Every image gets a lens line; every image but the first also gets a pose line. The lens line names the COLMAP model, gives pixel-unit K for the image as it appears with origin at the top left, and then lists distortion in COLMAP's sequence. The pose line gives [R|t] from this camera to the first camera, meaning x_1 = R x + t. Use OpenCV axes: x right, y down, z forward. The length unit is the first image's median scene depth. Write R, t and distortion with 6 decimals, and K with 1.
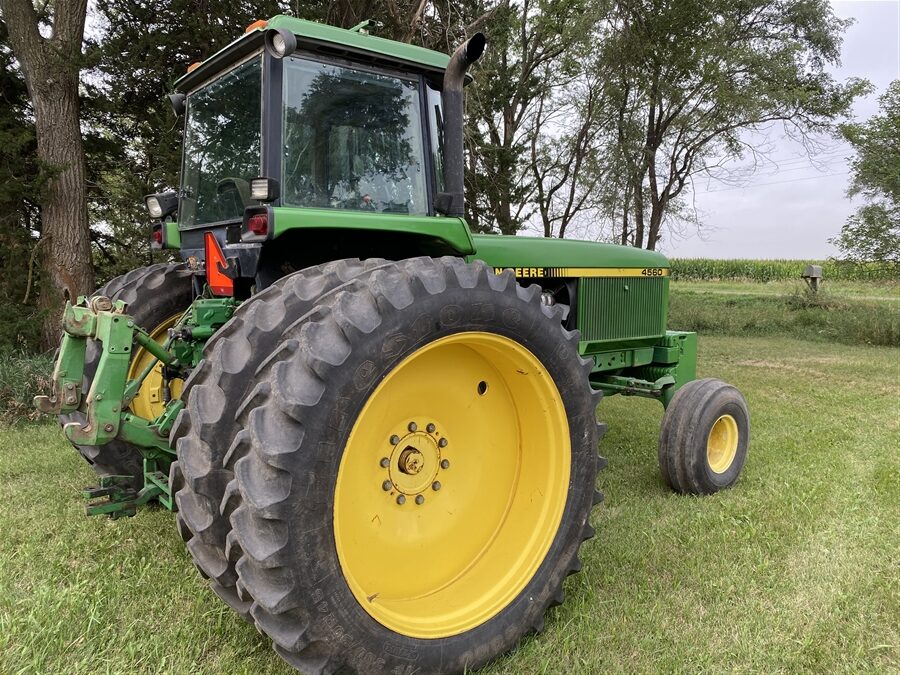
lens RADIAL K [[692.6, 0, 441.0], [0, 692.6, 330.9], [0, 0, 1]] dist [0.030366, -0.063005]
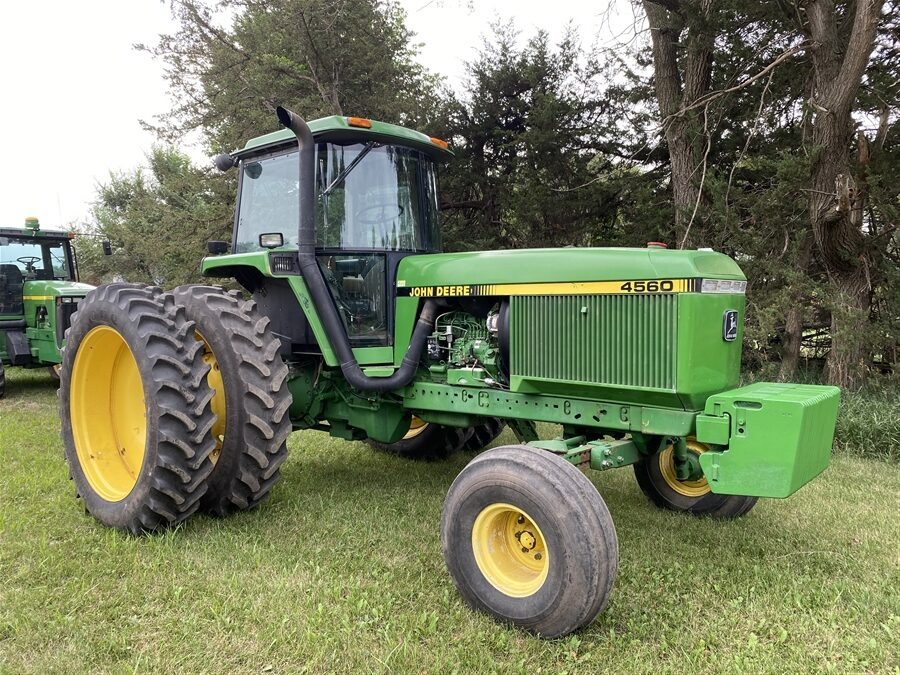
lens RADIAL K [[678.8, 0, 450.0], [0, 678.8, 337.5], [0, 0, 1]] dist [0.066950, -0.145670]
pose [[0.192646, 0.040223, -0.980444, 1.656107], [-0.086606, 0.995957, 0.023843, -0.070177], [0.977439, 0.080320, 0.195351, 1.333100]]
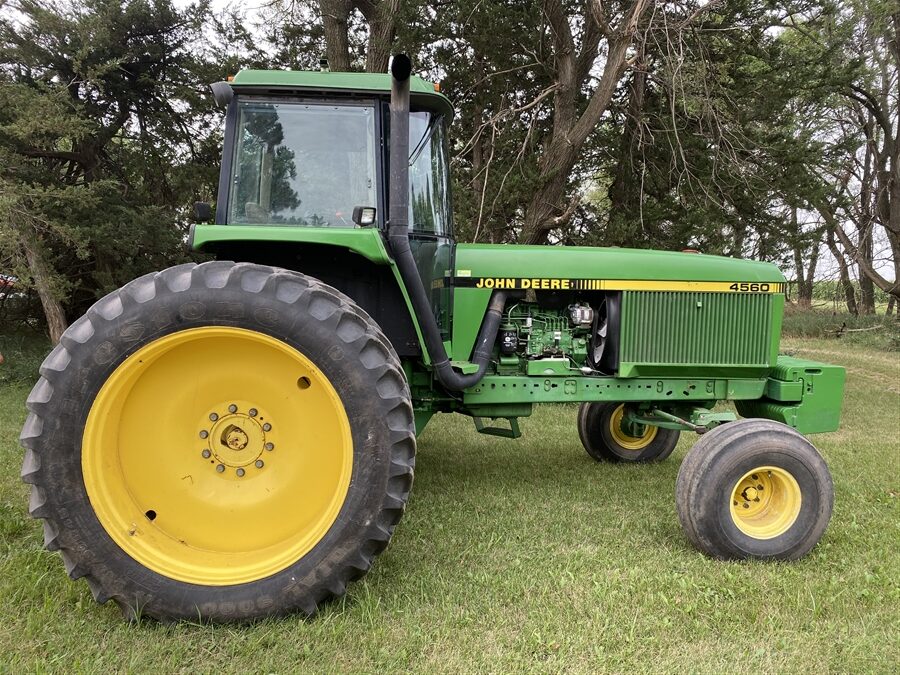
lens RADIAL K [[696.7, 0, 444.4], [0, 696.7, 341.8], [0, 0, 1]] dist [0.000967, 0.000128]
pose [[0.828034, 0.055613, -0.557913, 0.883245], [-0.063321, 0.997978, 0.005499, -0.002524], [0.557091, 0.030774, 0.829881, 0.215219]]
